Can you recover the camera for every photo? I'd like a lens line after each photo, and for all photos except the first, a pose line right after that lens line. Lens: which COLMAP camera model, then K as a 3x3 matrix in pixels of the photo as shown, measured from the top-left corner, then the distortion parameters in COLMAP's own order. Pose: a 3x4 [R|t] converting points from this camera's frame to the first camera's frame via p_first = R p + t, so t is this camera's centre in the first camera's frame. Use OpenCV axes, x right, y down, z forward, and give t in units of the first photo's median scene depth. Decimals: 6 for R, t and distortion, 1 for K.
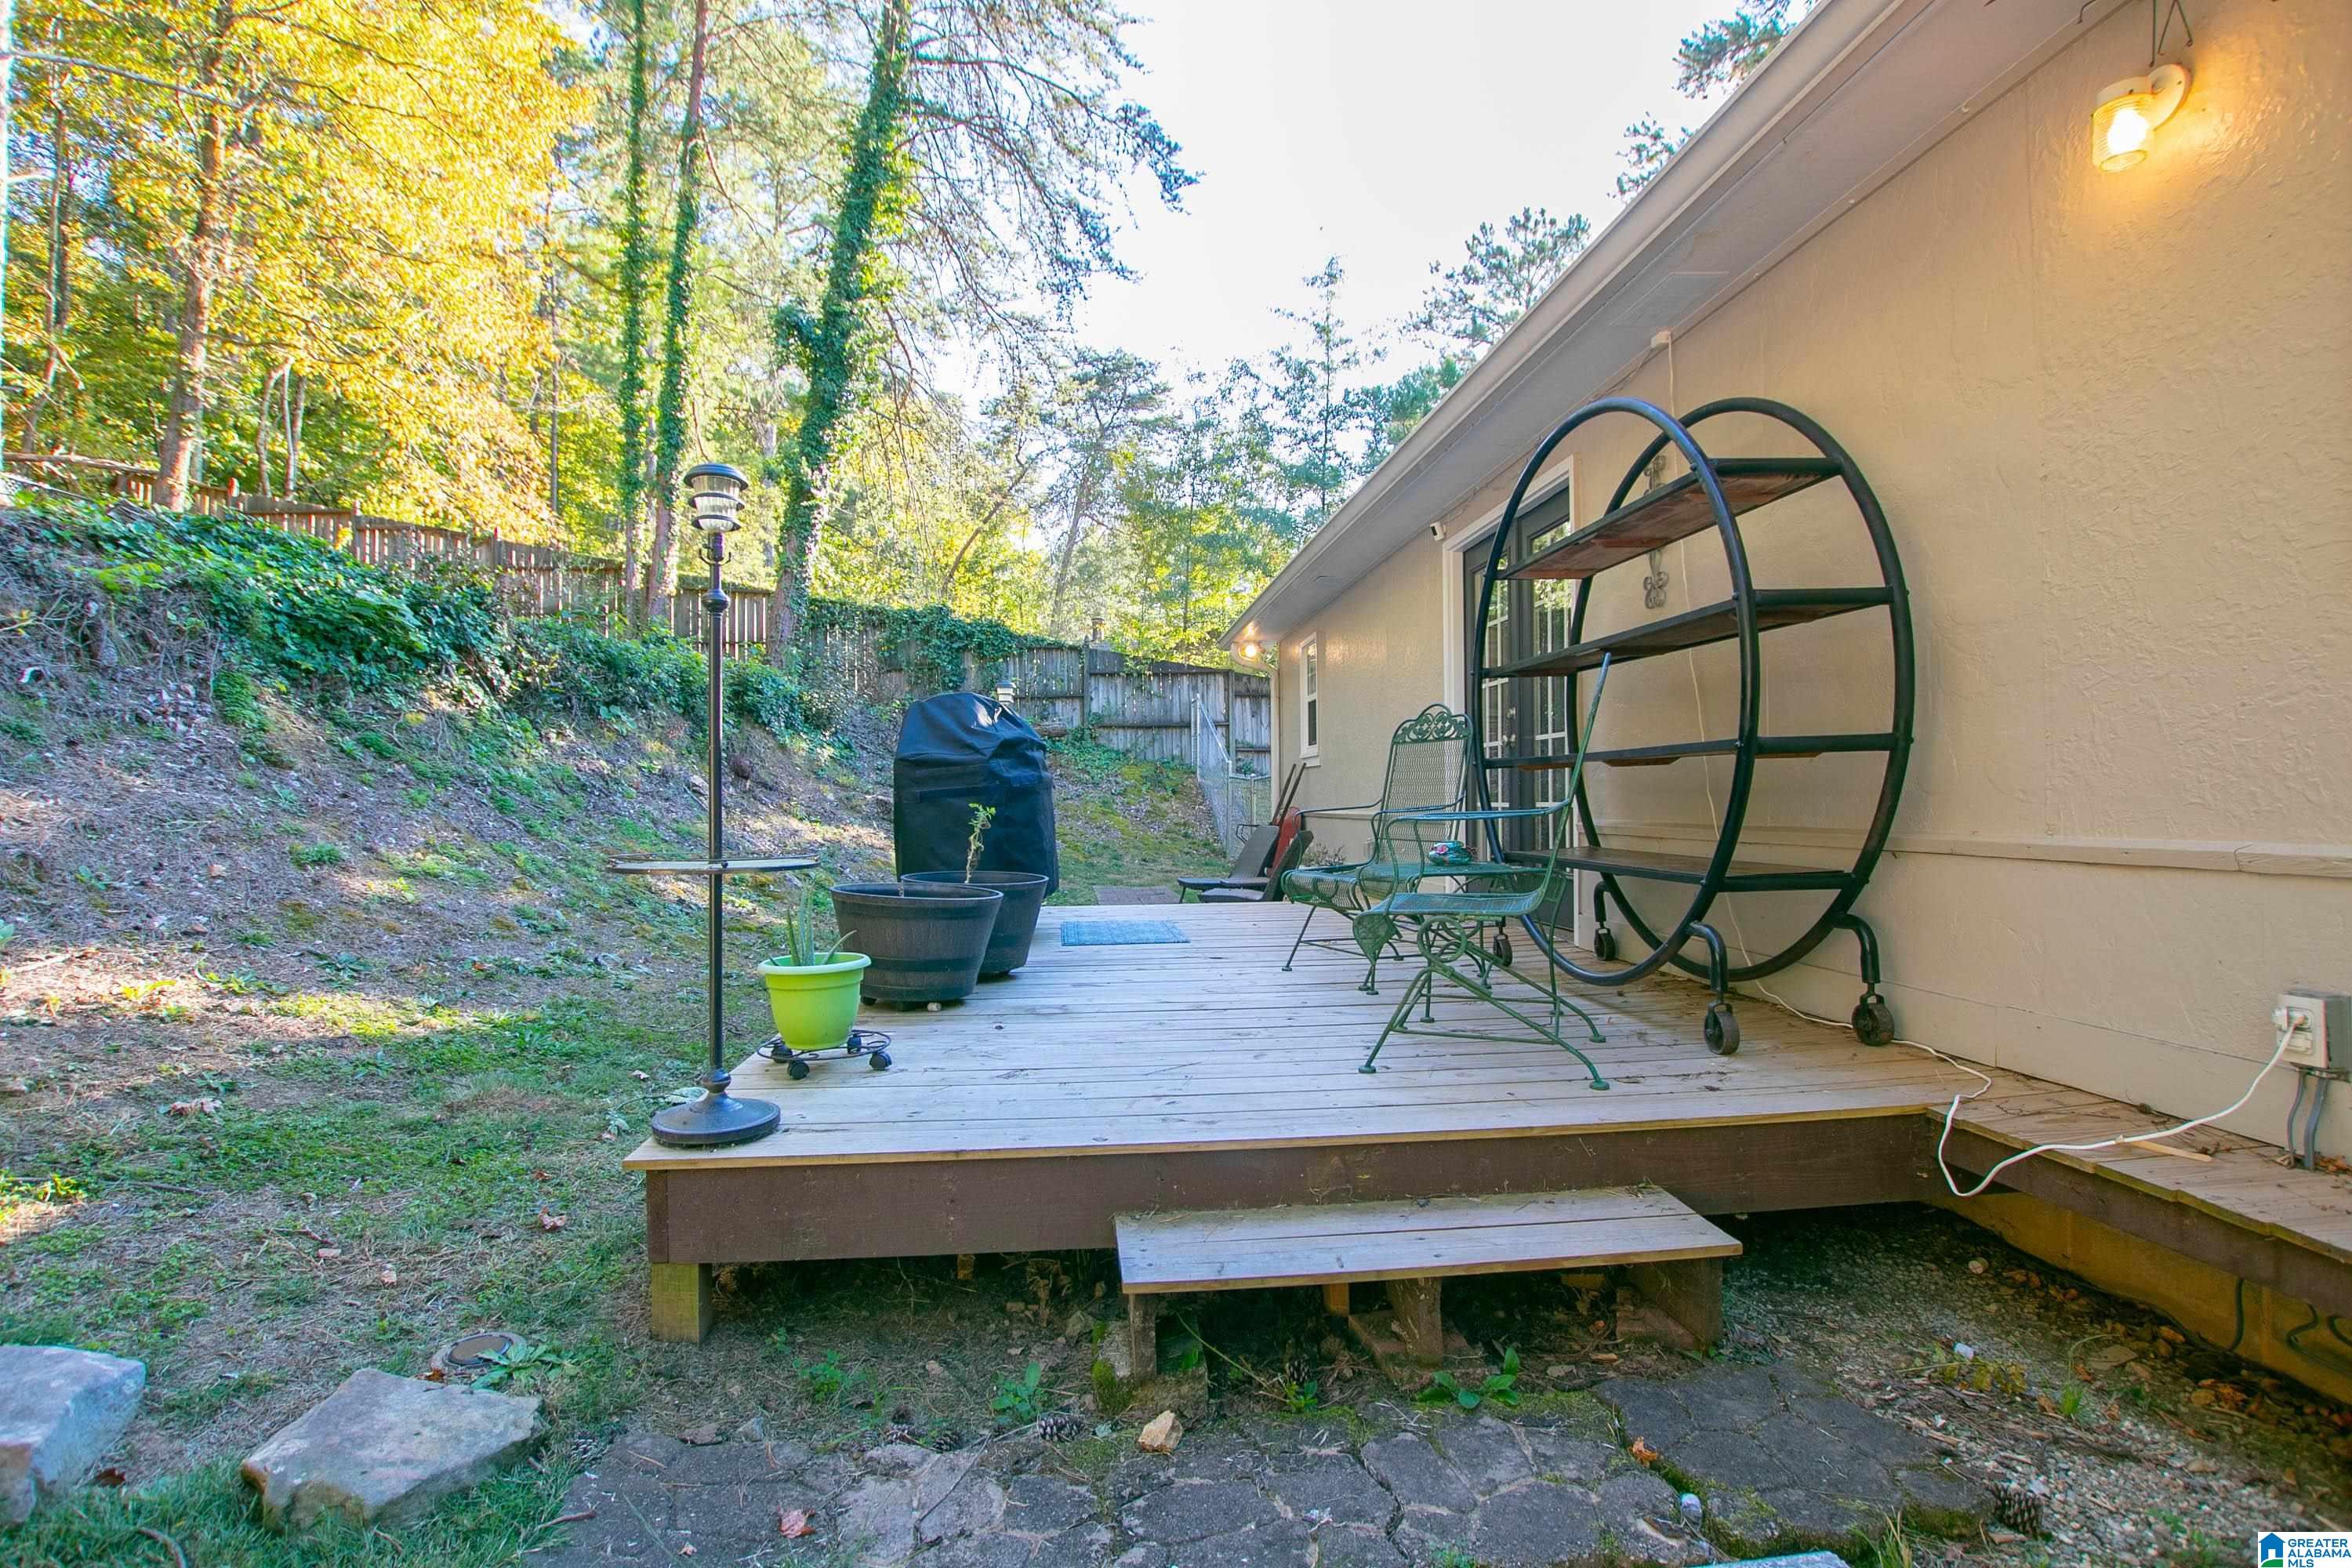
lens RADIAL K [[1090.8, 0, 1165.6], [0, 1090.8, 788.8], [0, 0, 1]] dist [-0.033418, 0.004485]
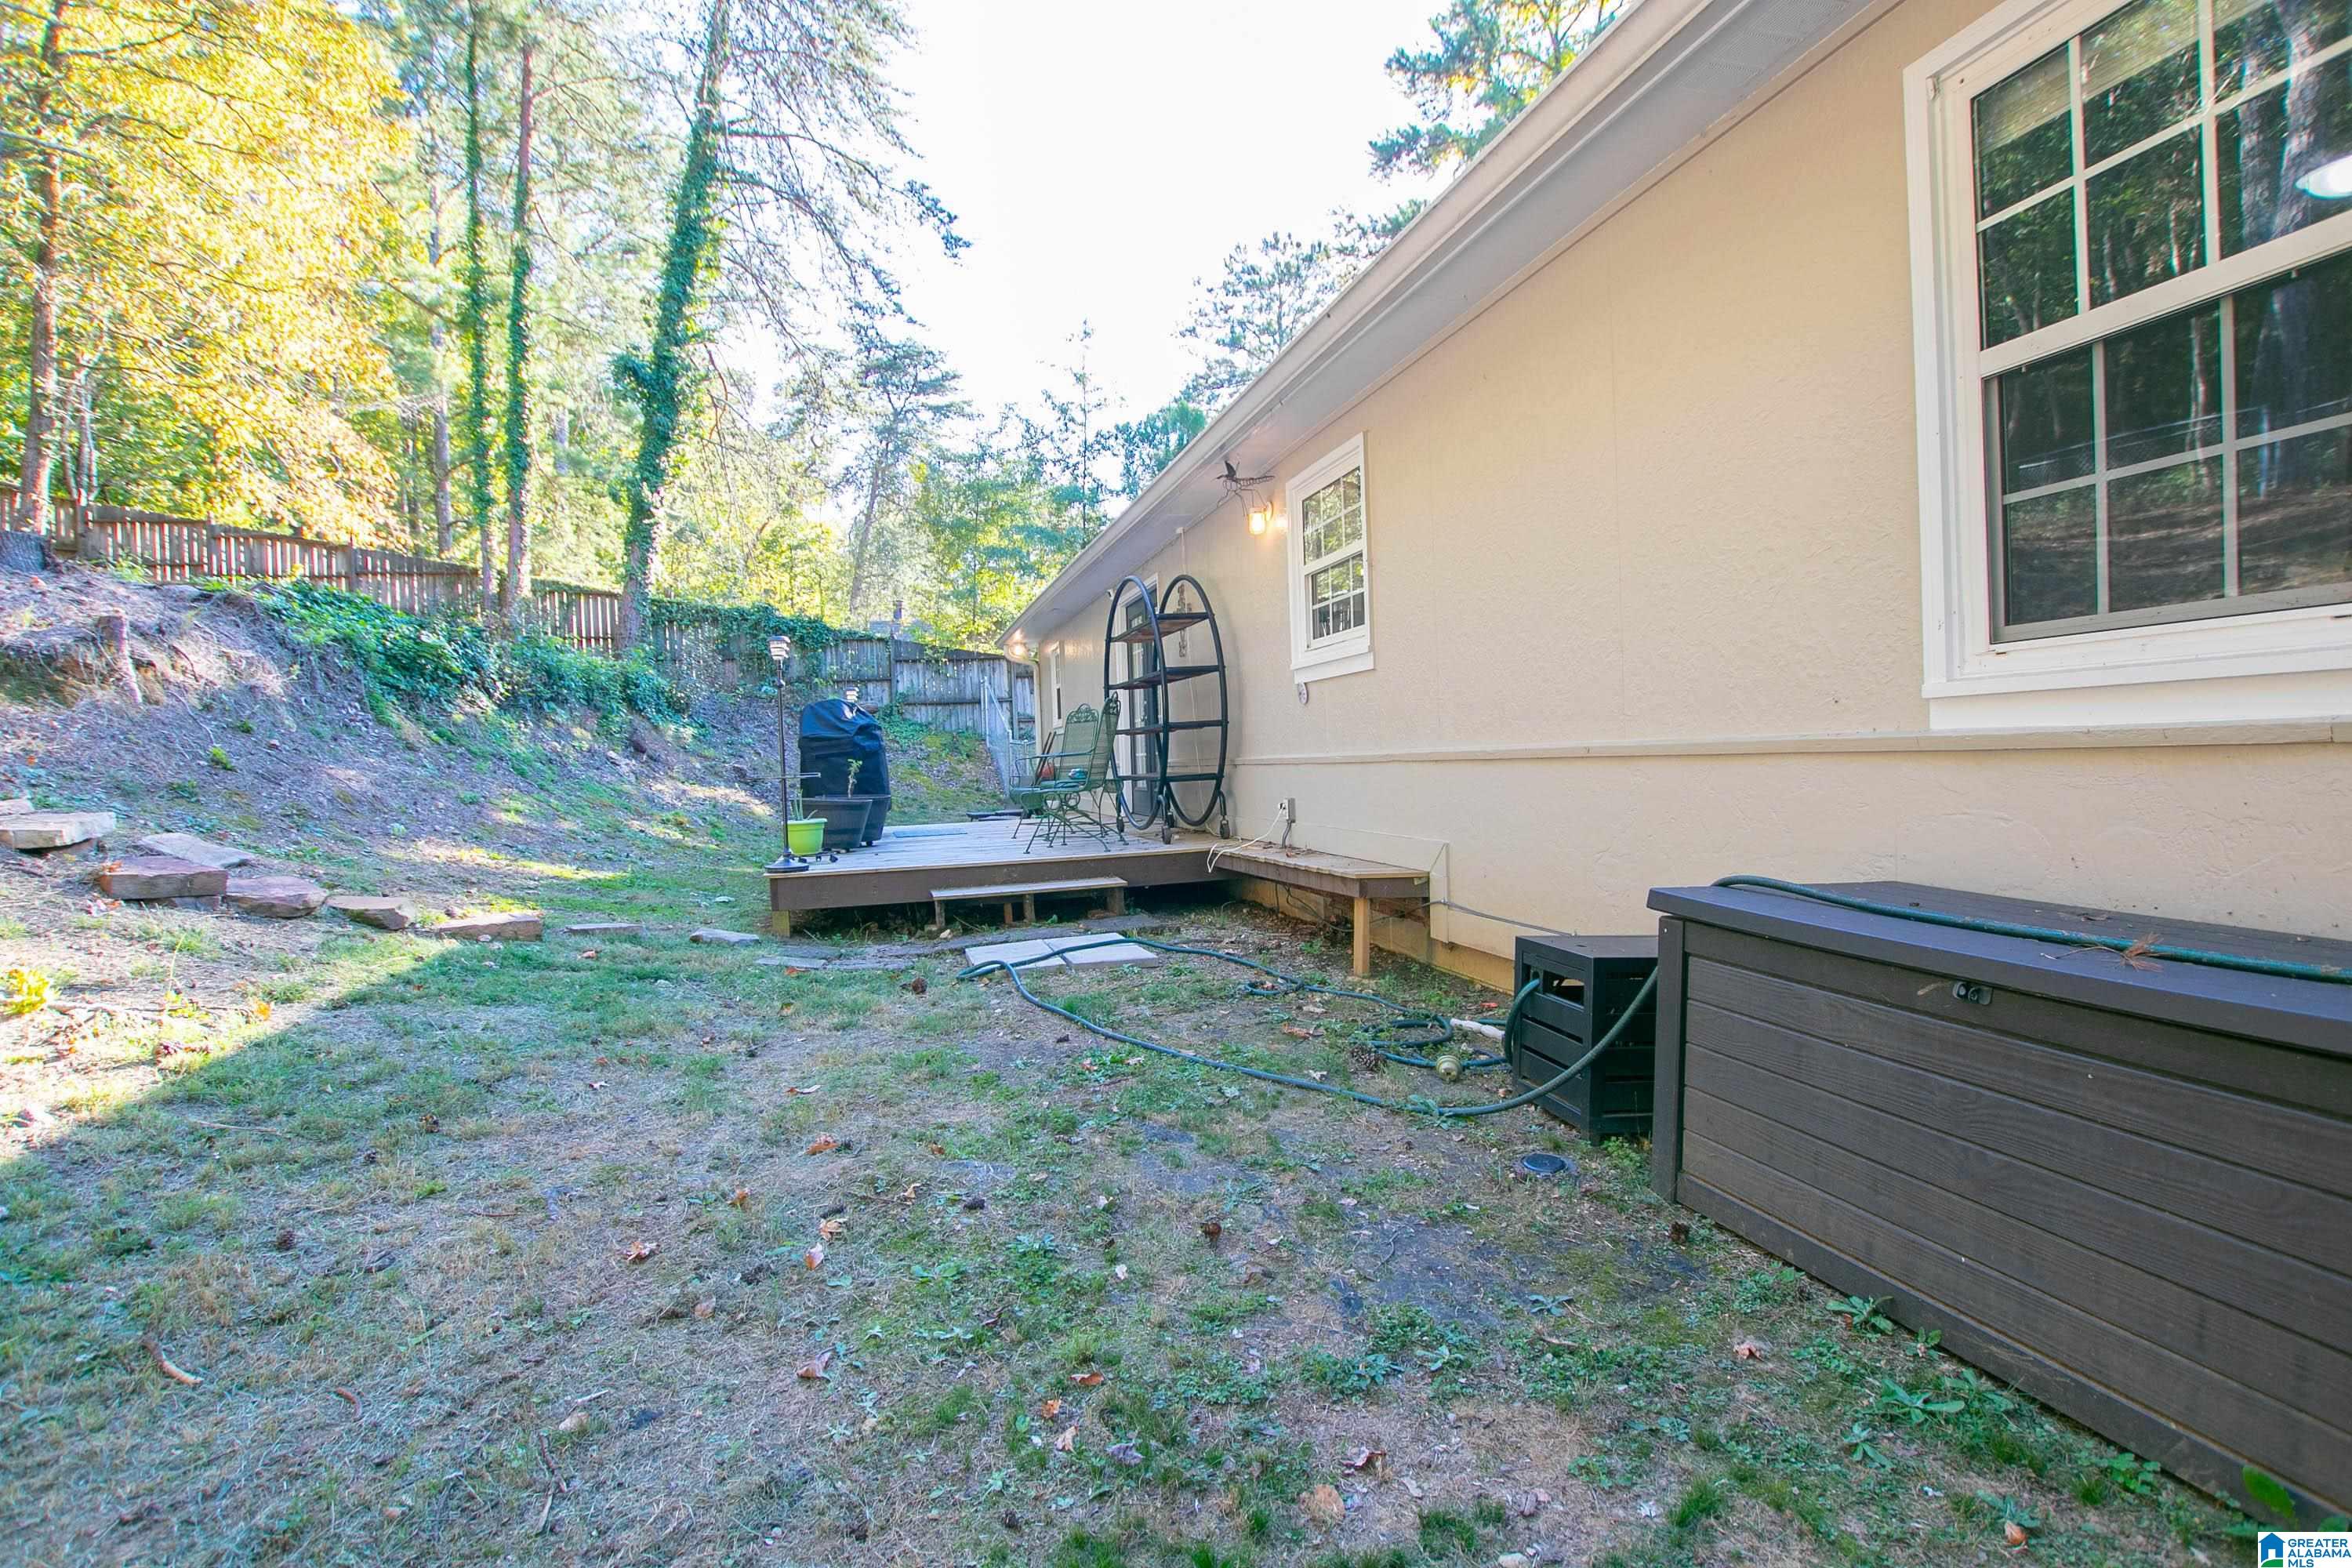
lens RADIAL K [[1090.8, 0, 1159.6], [0, 1090.8, 793.6], [0, 0, 1]] dist [-0.033418, 0.004485]
pose [[0.984818, -0.031789, 0.170656, 0.008670], [0.025586, 0.998934, 0.038422, 0.003522], [-0.171695, -0.033472, 0.984581, -0.254070]]
